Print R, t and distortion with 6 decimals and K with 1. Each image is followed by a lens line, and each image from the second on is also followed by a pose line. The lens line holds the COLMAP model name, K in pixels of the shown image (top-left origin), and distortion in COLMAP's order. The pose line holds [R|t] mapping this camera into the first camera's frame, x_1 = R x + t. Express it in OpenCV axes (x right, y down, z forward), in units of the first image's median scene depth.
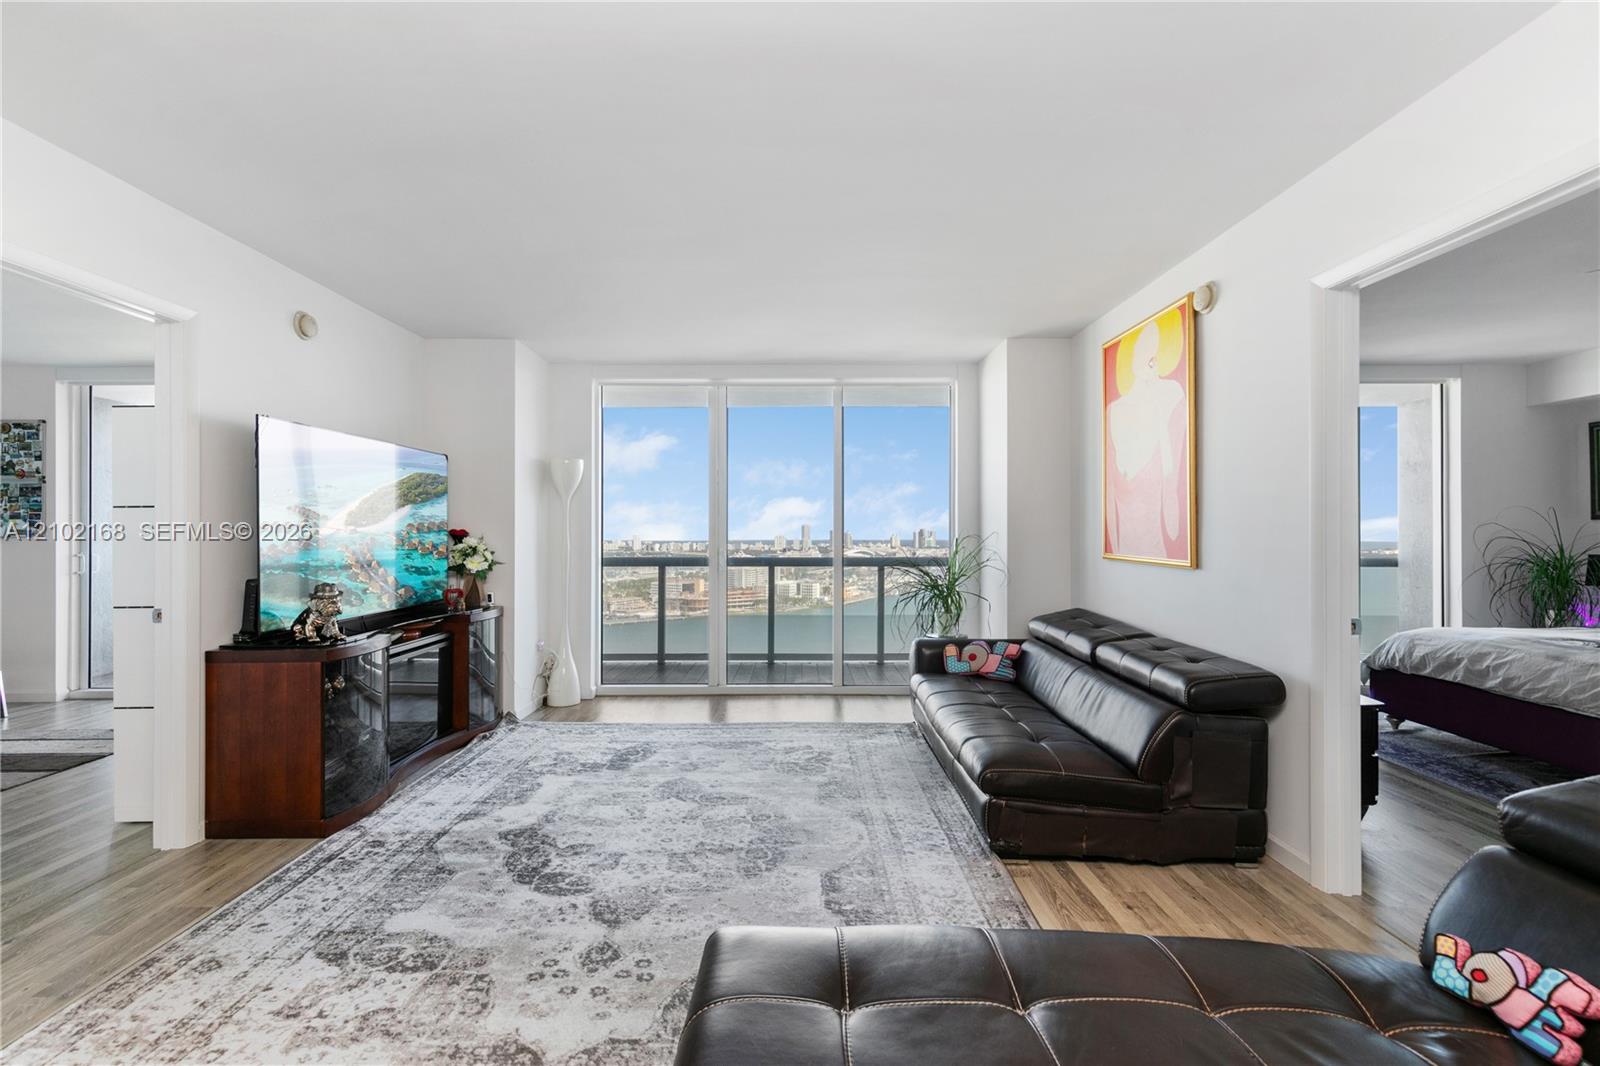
lens RADIAL K [[728.1, 0, 794.5], [0, 728.1, 529.9], [0, 0, 1]] dist [0.013306, -0.004247]
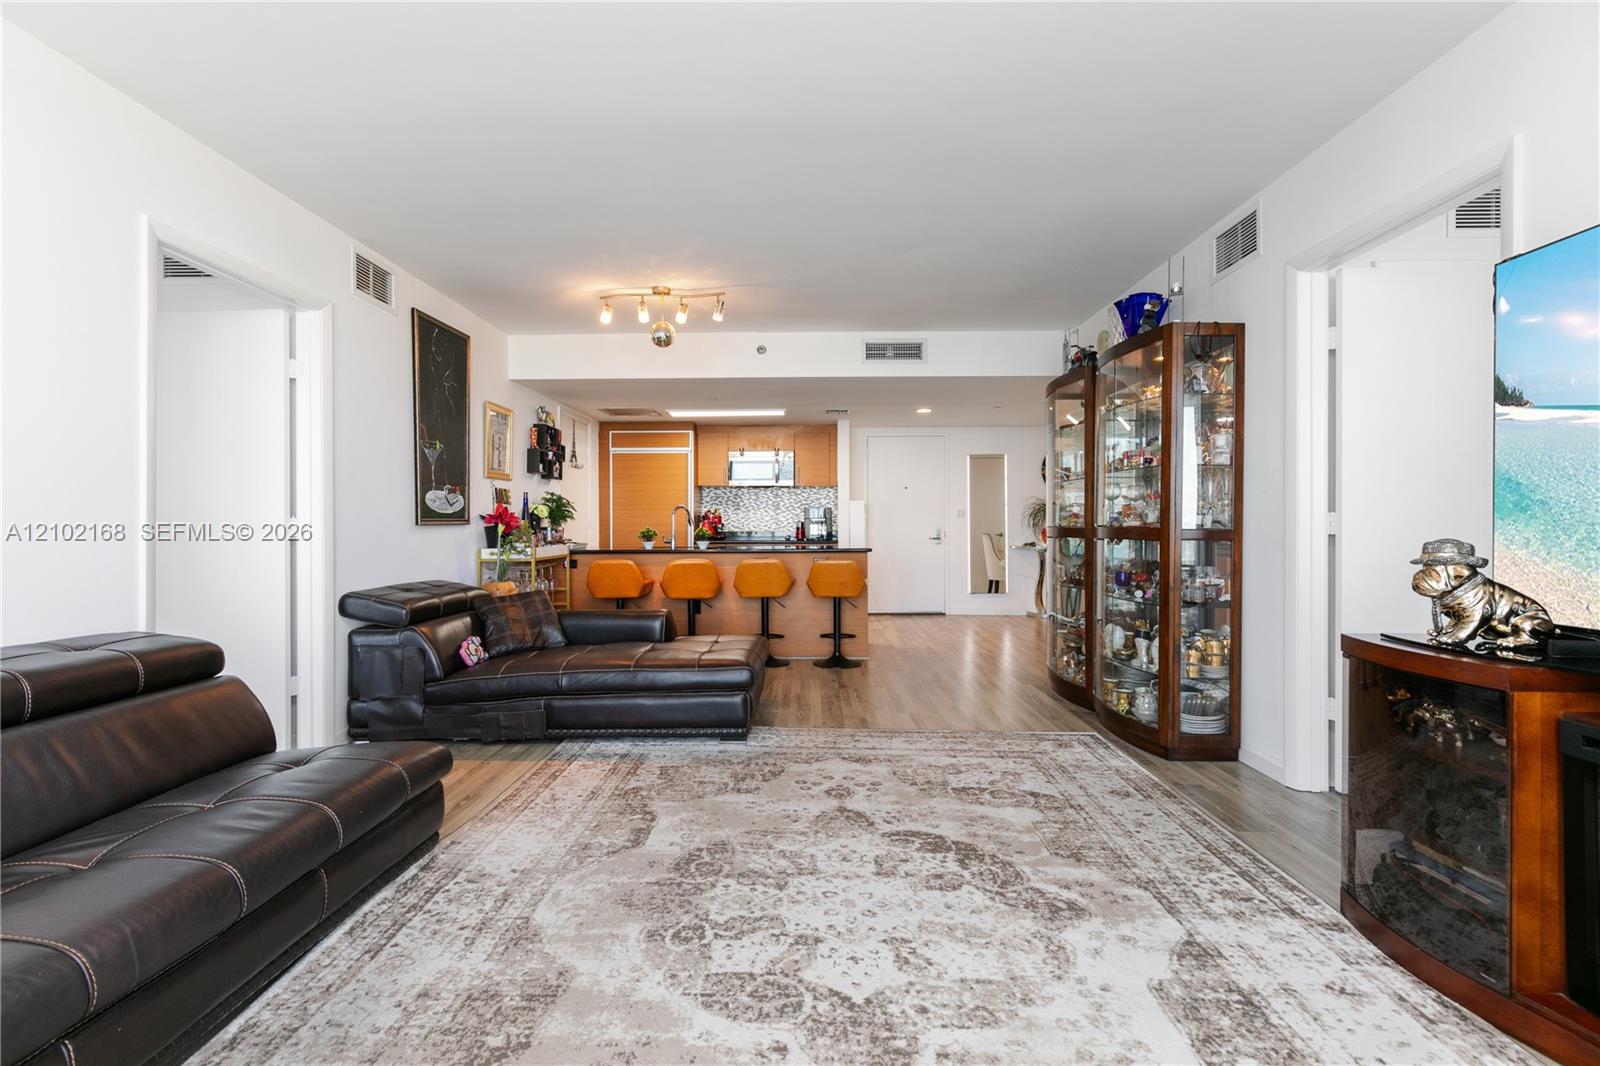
lens RADIAL K [[725.2, 0, 792.8], [0, 725.2, 540.0], [0, 0, 1]] dist [0.008440, -0.000744]
pose [[-0.999568, 0.003256, 0.029204, -0.157432], [0.003710, 0.999873, 0.015521, 0.066795], [-0.029150, 0.015622, -0.999453, 1.673861]]
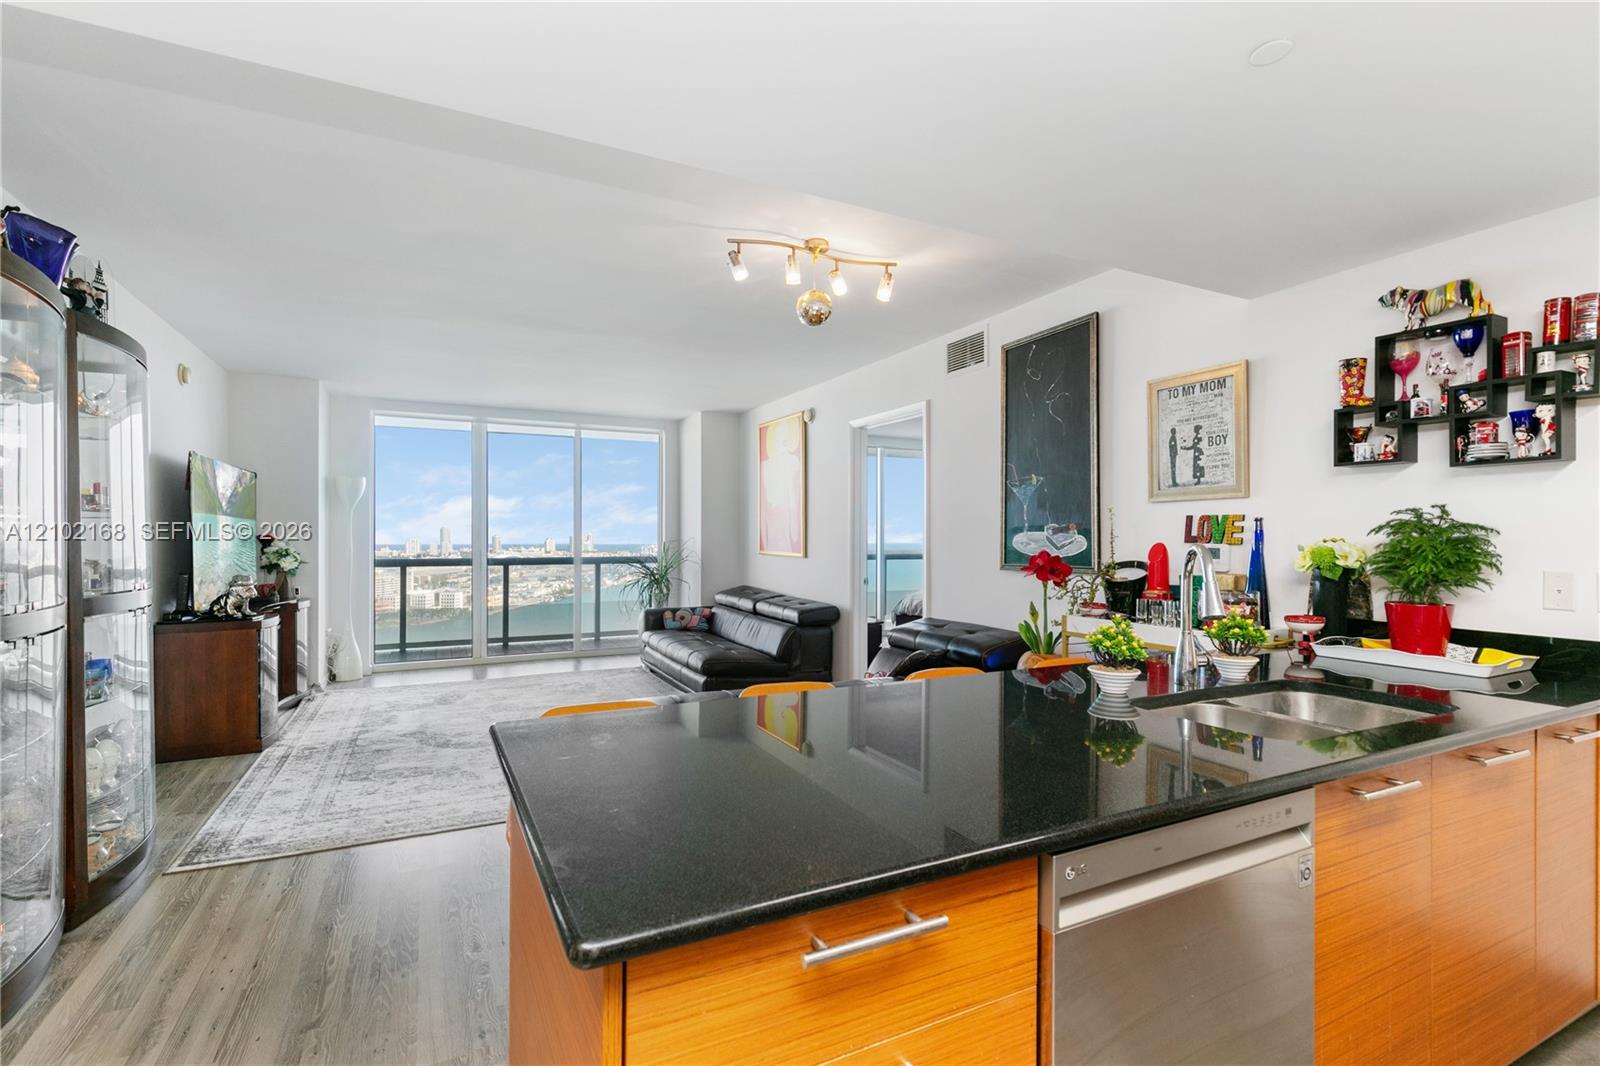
lens RADIAL K [[732.2, 0, 794.3], [0, 732.2, 534.5], [0, 0, 1]] dist [0.008801, -0.001593]
pose [[0.896018, 0.002478, 0.444011, -0.345756], [-0.002853, 0.999996, 0.000177, -0.006885], [-0.444009, -0.001426, 0.896021, -0.746383]]
